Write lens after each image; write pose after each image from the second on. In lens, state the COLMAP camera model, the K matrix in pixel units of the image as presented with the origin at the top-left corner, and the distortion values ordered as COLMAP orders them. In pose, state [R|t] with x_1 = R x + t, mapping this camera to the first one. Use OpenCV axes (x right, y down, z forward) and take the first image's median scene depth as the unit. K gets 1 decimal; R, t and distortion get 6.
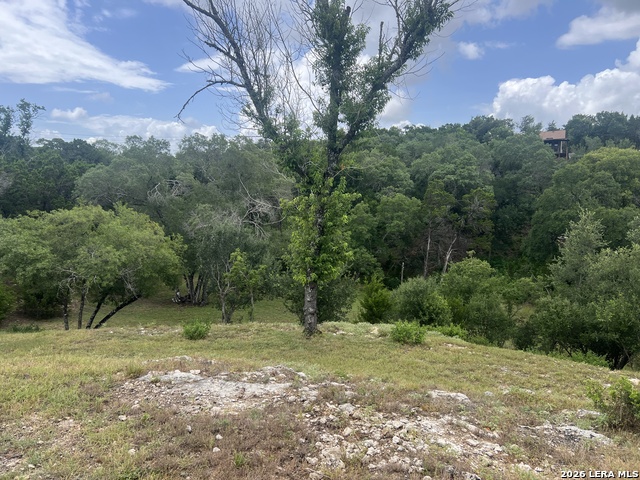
lens RADIAL K [[466.5, 0, 320.7], [0, 466.5, 247.9], [0, 0, 1]] dist [0.046120, -0.040468]
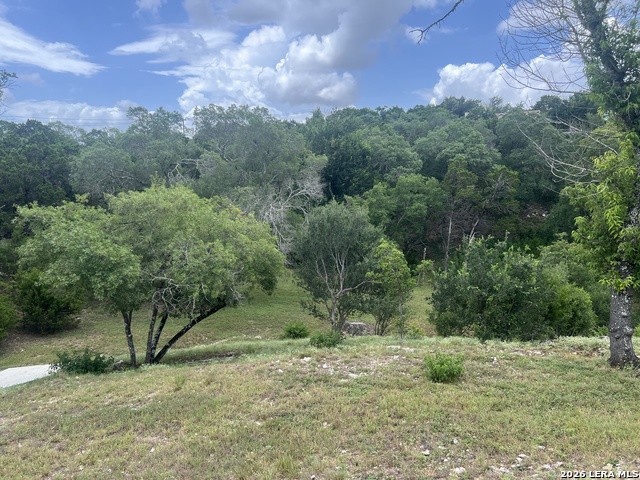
lens RADIAL K [[466.5, 0, 315.7], [0, 466.5, 247.0], [0, 0, 1]] dist [0.046120, -0.040468]
pose [[0.994419, -0.032535, 0.100360, -0.123005], [0.029898, 0.999170, 0.027670, -0.003130], [-0.101177, -0.024515, 0.994566, 0.092924]]
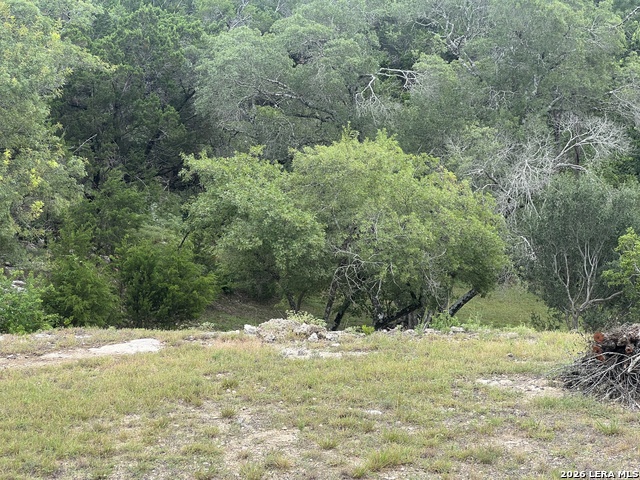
lens RADIAL K [[1384.2, 0, 320.4], [0, 1384.2, 241.5], [0, 0, 1]] dist [0.157539, 0.000000]
pose [[0.977652, 0.049862, -0.204233, -0.068443], [-0.046340, 0.998684, 0.021995, -0.000661], [0.205061, -0.012039, 0.978675, -0.237537]]
